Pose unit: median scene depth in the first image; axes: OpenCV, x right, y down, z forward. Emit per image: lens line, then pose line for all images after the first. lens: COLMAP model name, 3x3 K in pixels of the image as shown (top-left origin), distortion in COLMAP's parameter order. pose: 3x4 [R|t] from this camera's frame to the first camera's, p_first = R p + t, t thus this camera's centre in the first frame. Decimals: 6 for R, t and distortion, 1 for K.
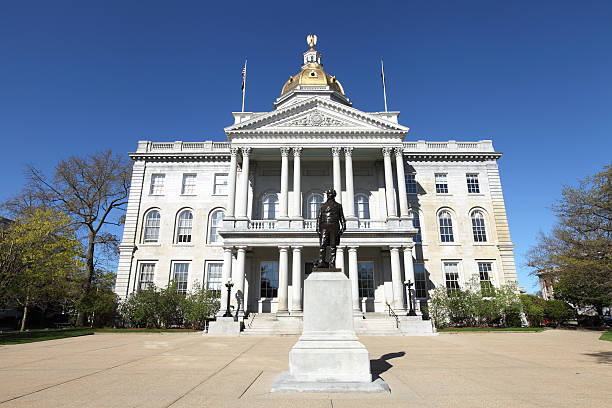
lens RADIAL K [[358.5, 0, 306.0], [0, 358.5, 204.0], [0, 0, 1]] dist [-0.063828, 0.000632]
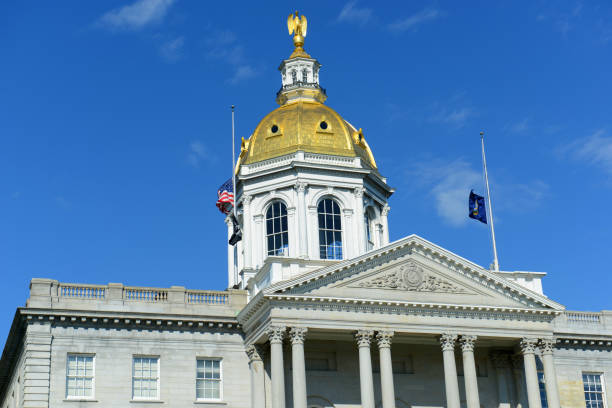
lens RADIAL K [[1117.5, 0, 306.0], [0, 1117.5, 204.0], [0, 0, 1]] dist [0.070223, 0.002990]
pose [[0.952010, 0.079047, 0.295684, -0.639279], [-0.056002, 0.994752, -0.085624, -0.187837], [-0.300900, 0.064956, 0.951441, -0.608534]]
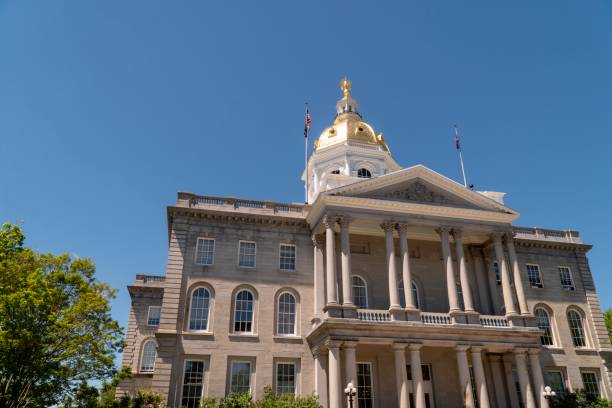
lens RADIAL K [[477.0, 0, 306.0], [0, 477.0, 204.0], [0, 0, 1]] dist [-0.000398, 0.003059]
pose [[0.976192, 0.096990, 0.194016, -0.445176], [-0.066349, 0.985107, -0.158623, -0.008406], [-0.206511, 0.141974, 0.968089, -0.049611]]
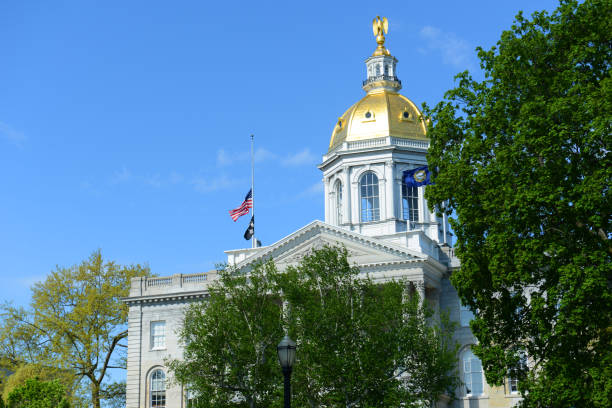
lens RADIAL K [[1090.0, 0, 306.0], [0, 1090.0, 204.0], [0, 0, 1]] dist [-0.006411, -0.079947]
pose [[0.929655, -0.108427, -0.352114, 0.842105], [0.125160, 0.991821, 0.025036, -0.393401], [0.346519, -0.067346, 0.935622, -1.241899]]
